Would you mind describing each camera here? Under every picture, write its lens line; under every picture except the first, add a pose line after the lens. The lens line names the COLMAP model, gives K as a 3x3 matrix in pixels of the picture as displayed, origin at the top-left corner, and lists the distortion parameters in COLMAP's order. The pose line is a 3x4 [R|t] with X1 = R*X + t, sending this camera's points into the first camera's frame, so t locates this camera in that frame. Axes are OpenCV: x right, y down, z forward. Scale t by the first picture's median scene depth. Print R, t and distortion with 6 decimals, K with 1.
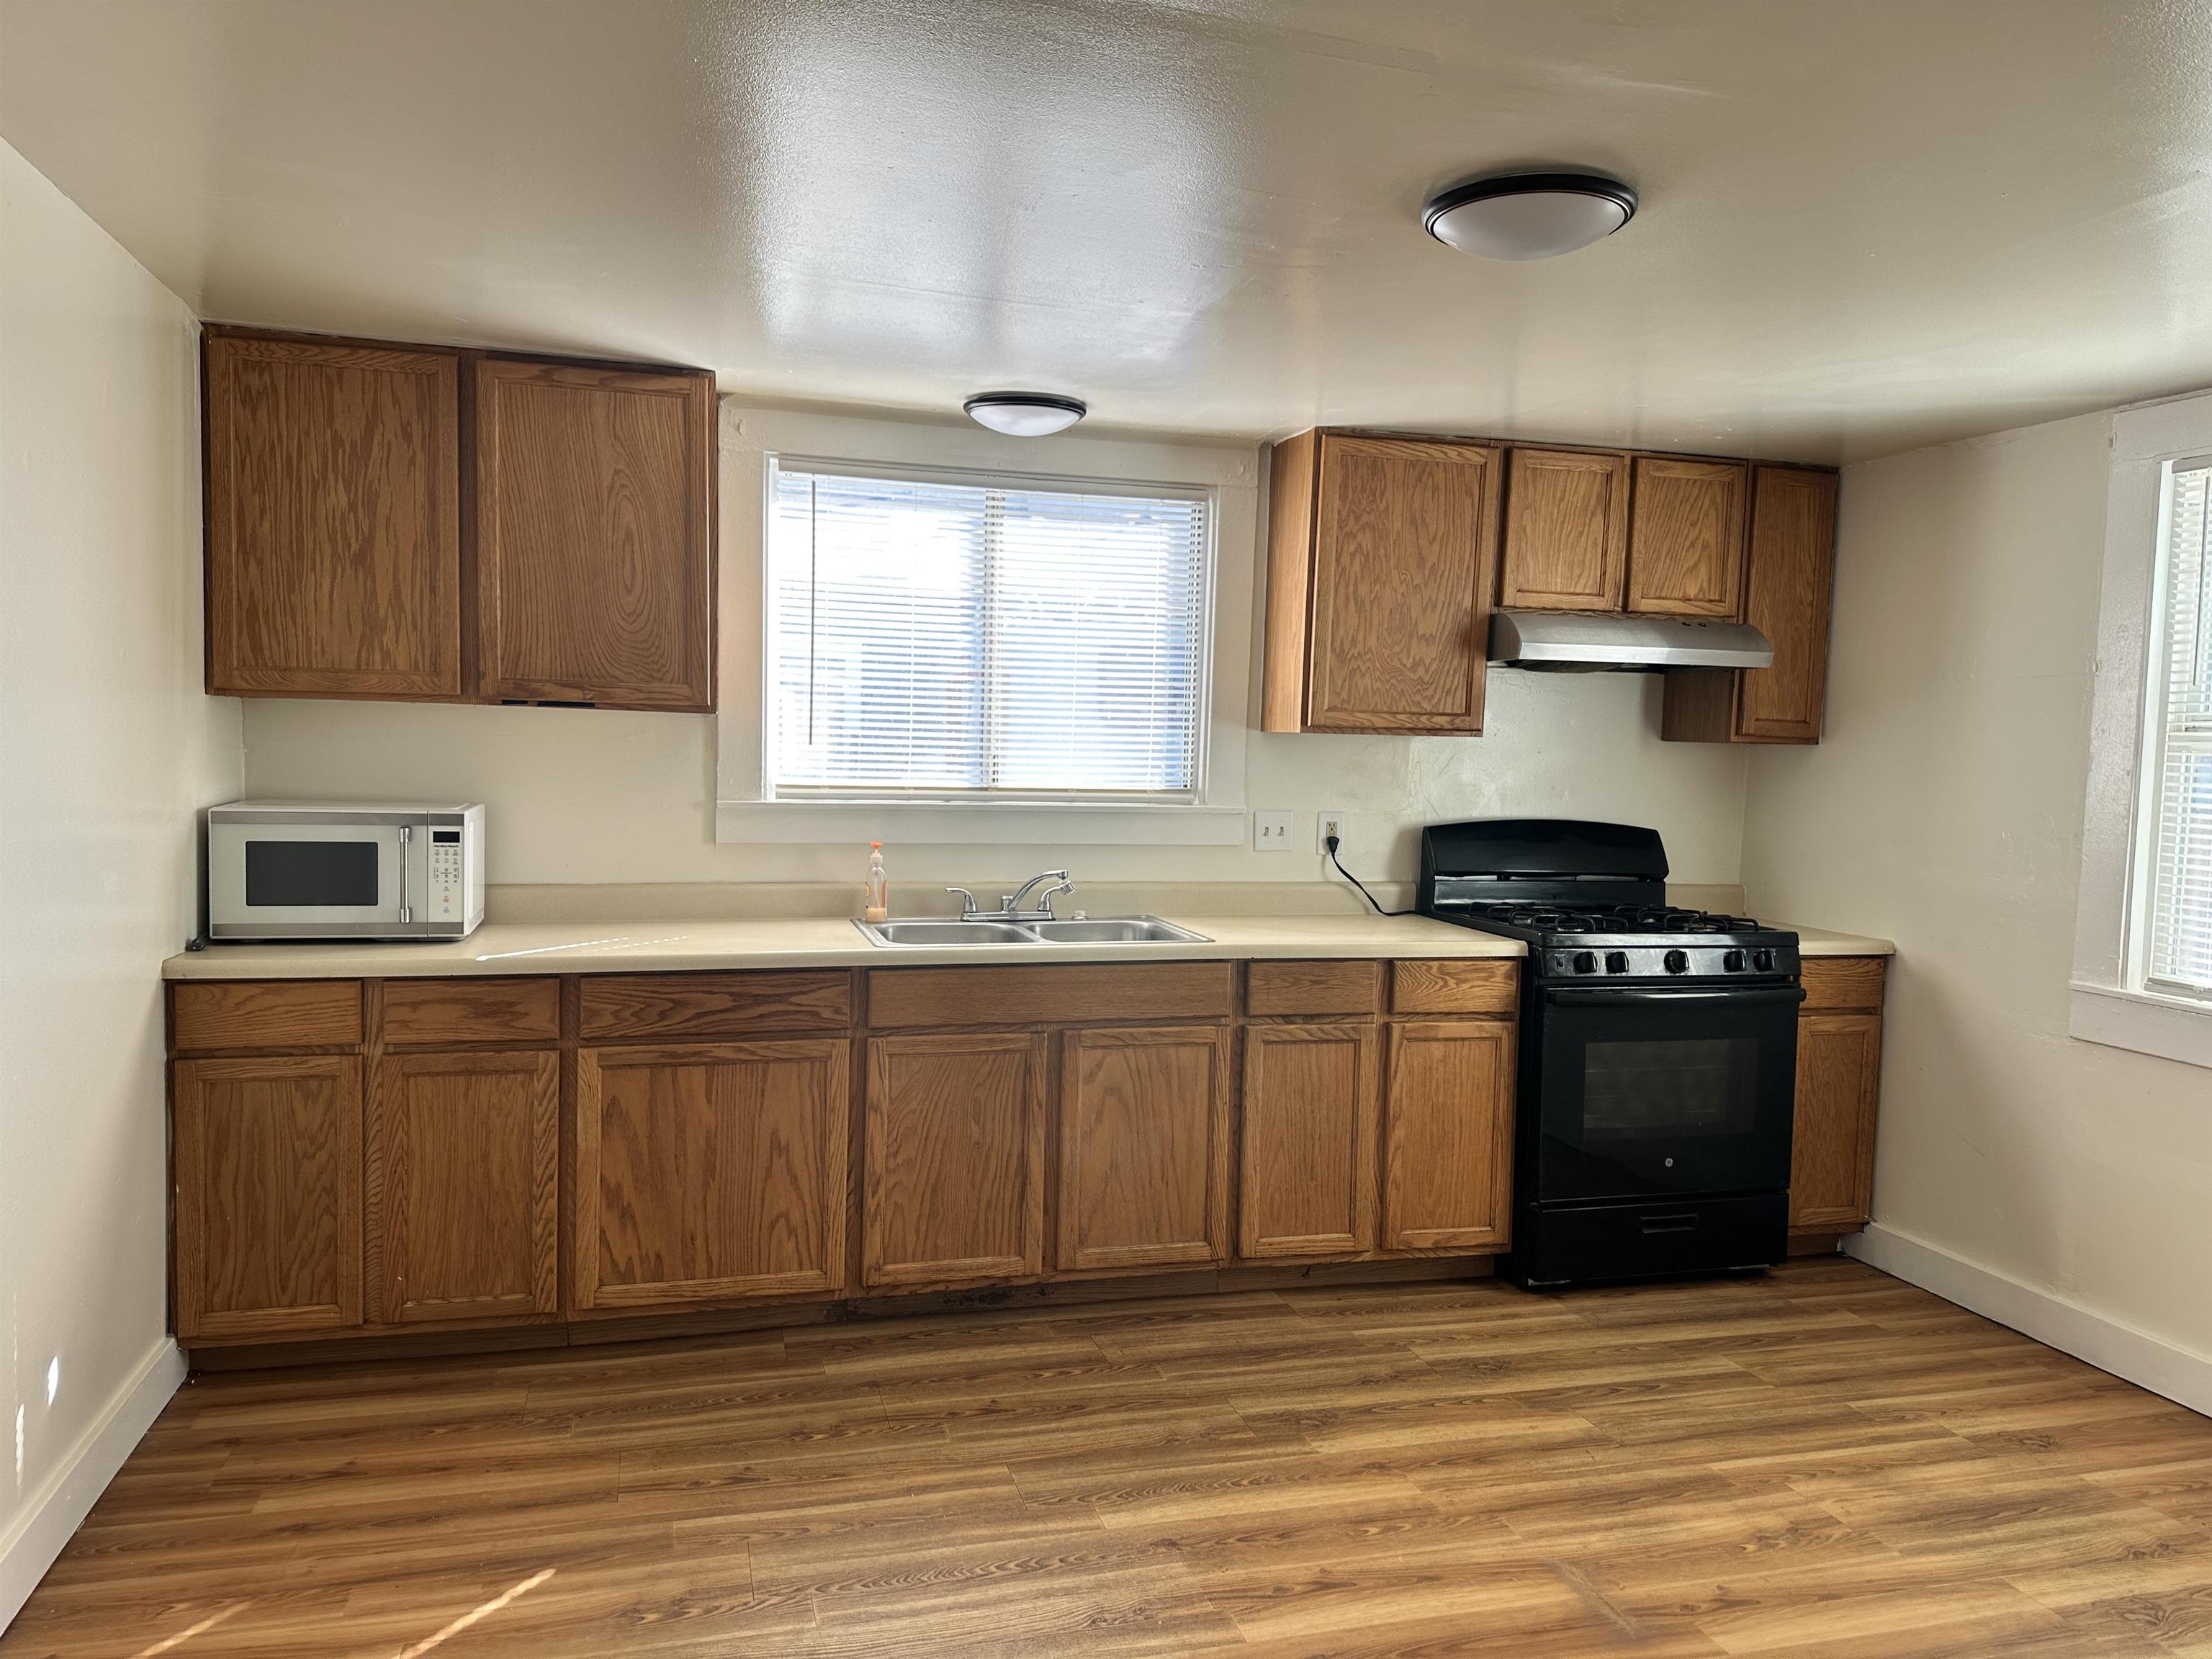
lens RADIAL K [[1536.3, 0, 1097.6], [0, 1536.3, 830.9], [0, 0, 1]] dist [0.027746, -0.069625]
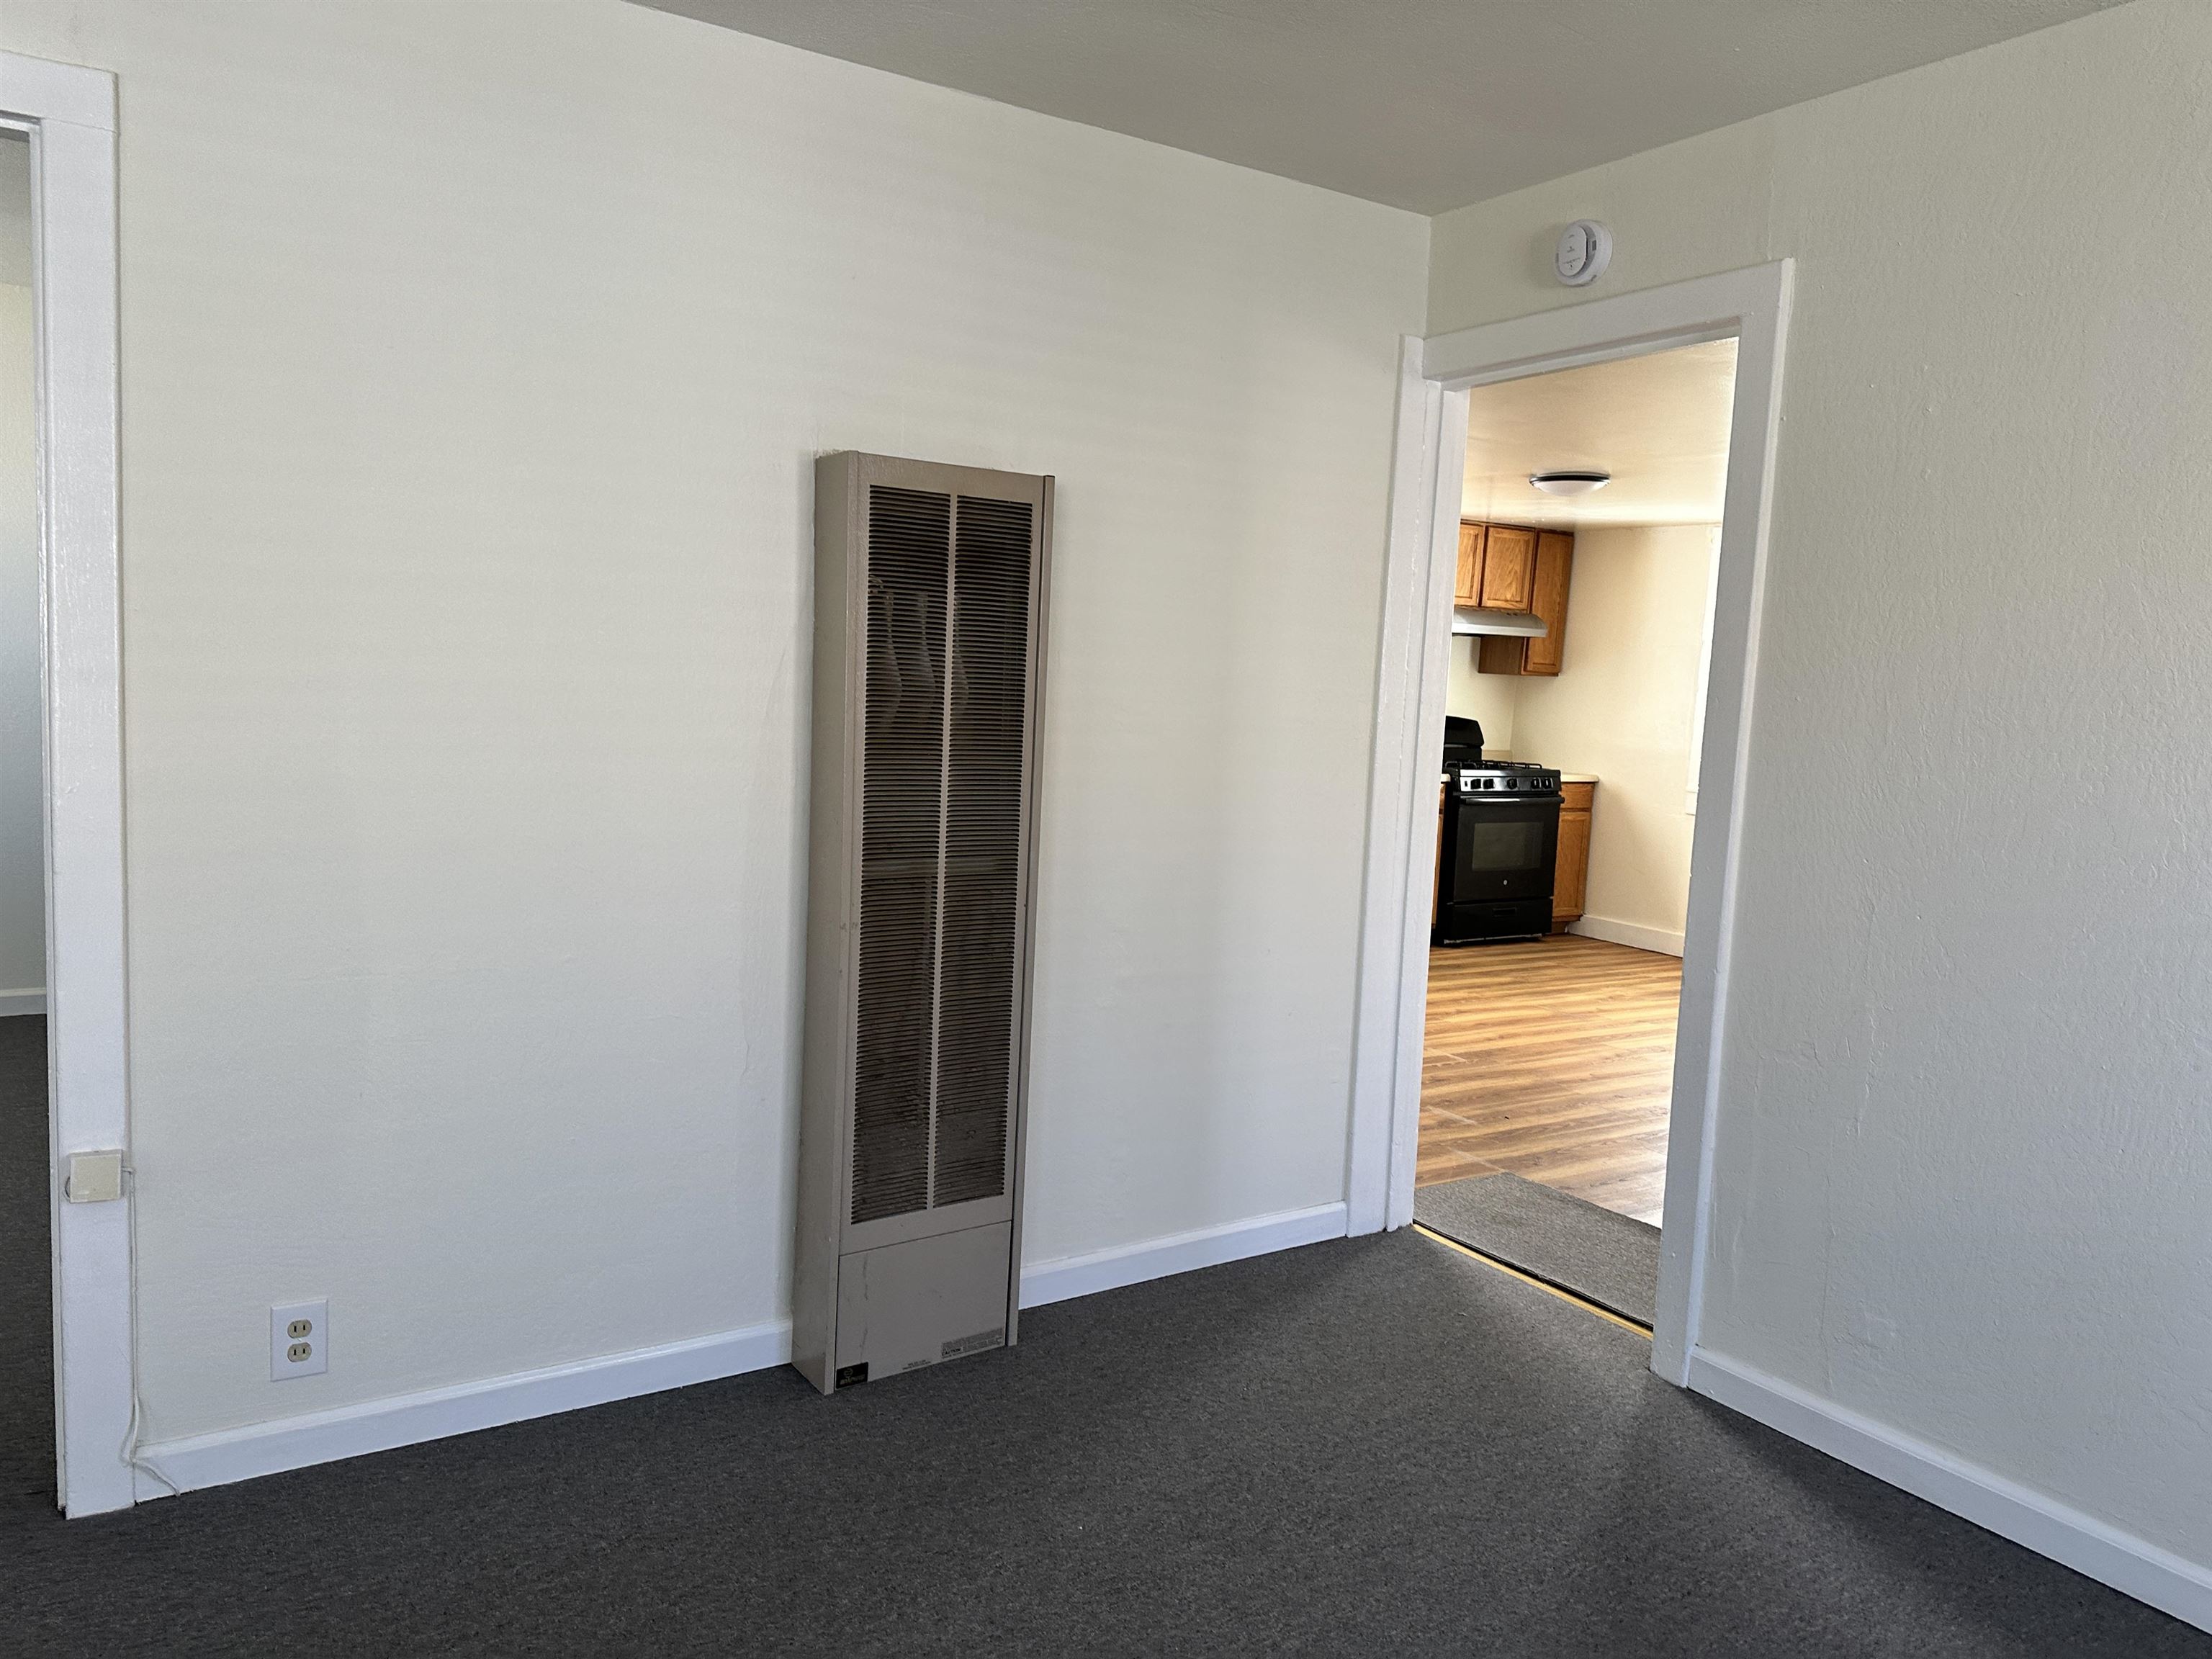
lens RADIAL K [[1551.7, 0, 1106.0], [0, 1551.7, 829.5], [0, 0, 1]] dist [0.122741, -0.070914]
pose [[0.951491, -0.011634, 0.307458, -0.715990], [-0.008274, 0.997956, 0.063365, 0.016705], [-0.307566, -0.062835, 0.949450, -0.746219]]
